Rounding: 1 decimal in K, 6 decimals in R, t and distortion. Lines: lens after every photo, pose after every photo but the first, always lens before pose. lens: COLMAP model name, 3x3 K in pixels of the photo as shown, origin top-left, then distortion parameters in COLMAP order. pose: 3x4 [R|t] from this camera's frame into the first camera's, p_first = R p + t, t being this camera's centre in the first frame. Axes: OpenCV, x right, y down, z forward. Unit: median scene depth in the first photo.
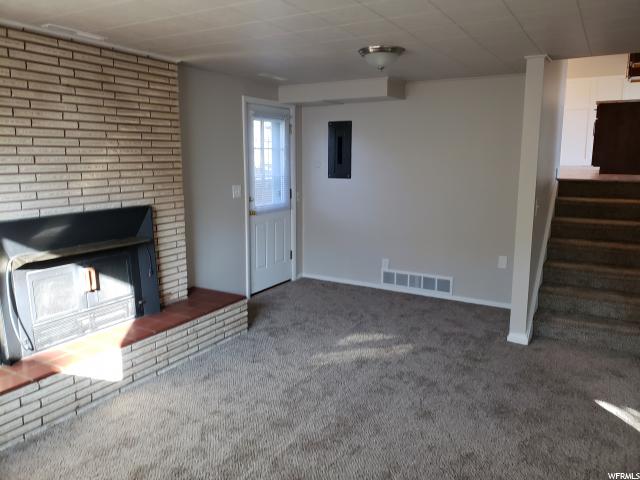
lens RADIAL K [[494.0, 0, 319.3], [0, 494.0, 225.6], [0, 0, 1]] dist [-0.001729, 0.006757]
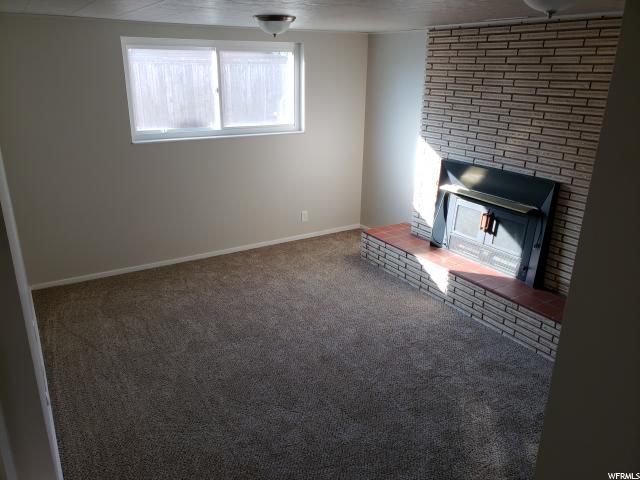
lens RADIAL K [[494.0, 0, 319.3], [0, 494.0, 225.6], [0, 0, 1]] dist [-0.001729, 0.006757]
pose [[-0.473399, 0.271318, -0.838022, 0.773329], [-0.128732, 0.919855, 0.370533, -0.287900], [0.871391, 0.283291, -0.400531, 1.111932]]
